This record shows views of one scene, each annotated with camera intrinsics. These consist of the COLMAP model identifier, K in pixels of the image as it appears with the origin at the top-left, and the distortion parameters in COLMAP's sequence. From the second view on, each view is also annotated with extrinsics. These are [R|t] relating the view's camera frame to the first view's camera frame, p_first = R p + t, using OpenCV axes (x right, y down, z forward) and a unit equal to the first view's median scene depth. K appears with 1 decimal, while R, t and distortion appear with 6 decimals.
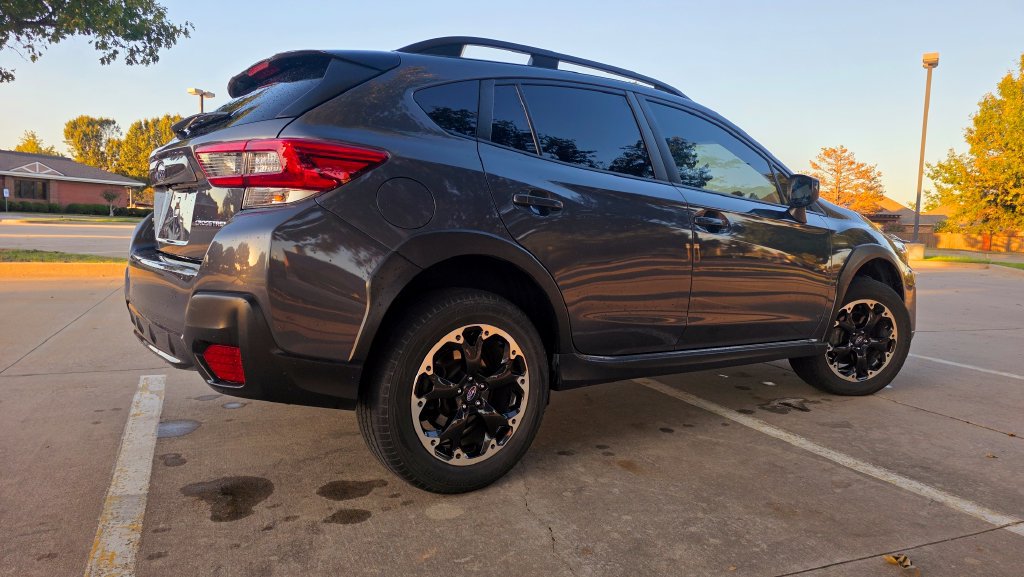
lens RADIAL K [[703.6, 0, 541.9], [0, 703.6, 289.0], [0, 0, 1]] dist [0.073693, -0.066917]
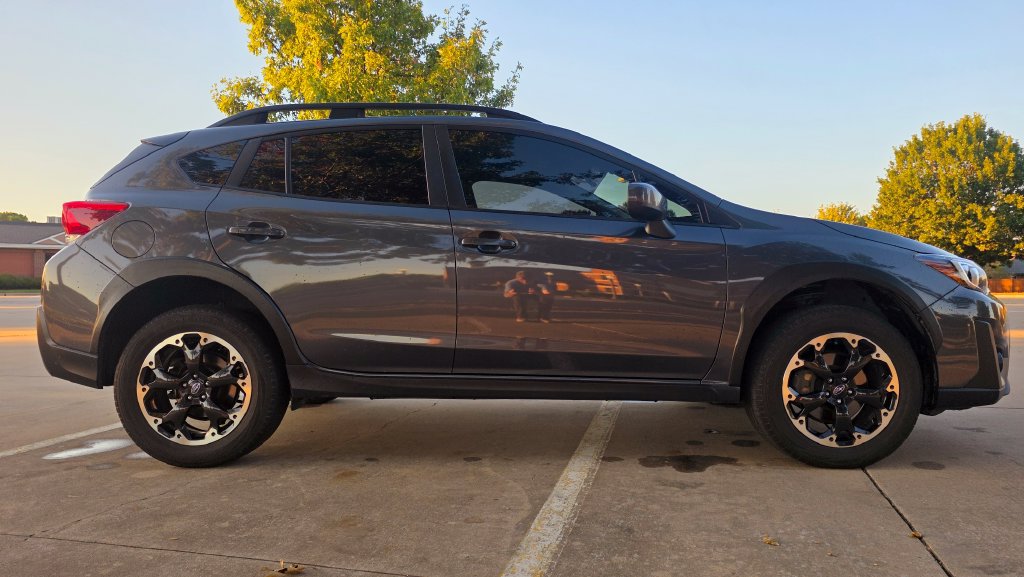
lens RADIAL K [[724.6, 0, 530.3], [0, 724.6, 302.6], [0, 0, 1]] dist [0.066427, -0.069281]
pose [[0.771473, -0.024030, -0.635809, 1.083264], [-0.023717, 0.997506, -0.066478, 0.062978], [0.635820, 0.066366, 0.768979, 0.335964]]
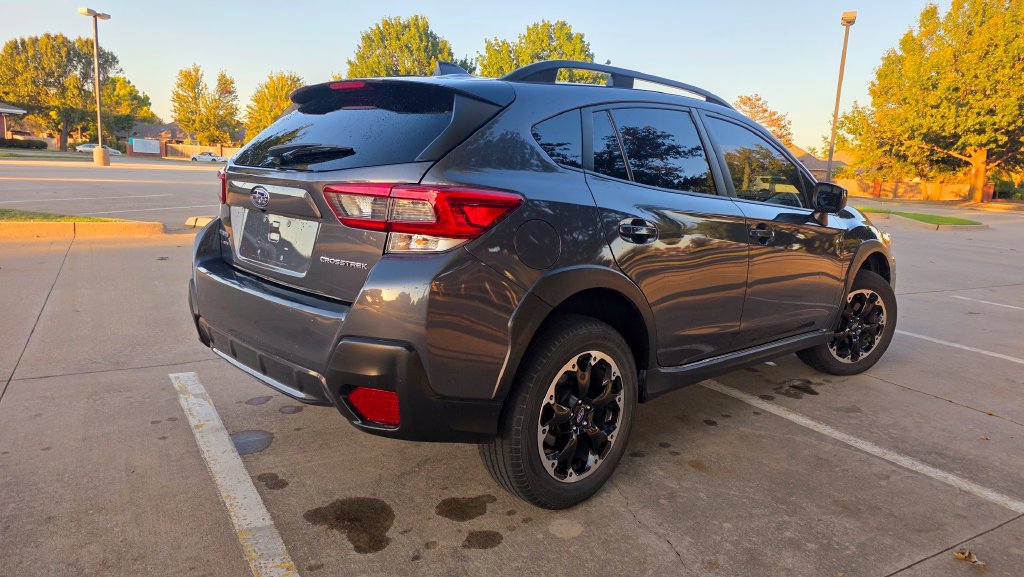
lens RADIAL K [[701.1, 0, 554.9], [0, 701.1, 288.9], [0, 0, 1]] dist [0.064795, -0.051682]
pose [[0.990163, -0.004669, 0.139837, -0.259931], [-0.007962, 0.995943, 0.089633, -0.123797], [-0.139689, -0.089865, 0.986109, -0.017970]]
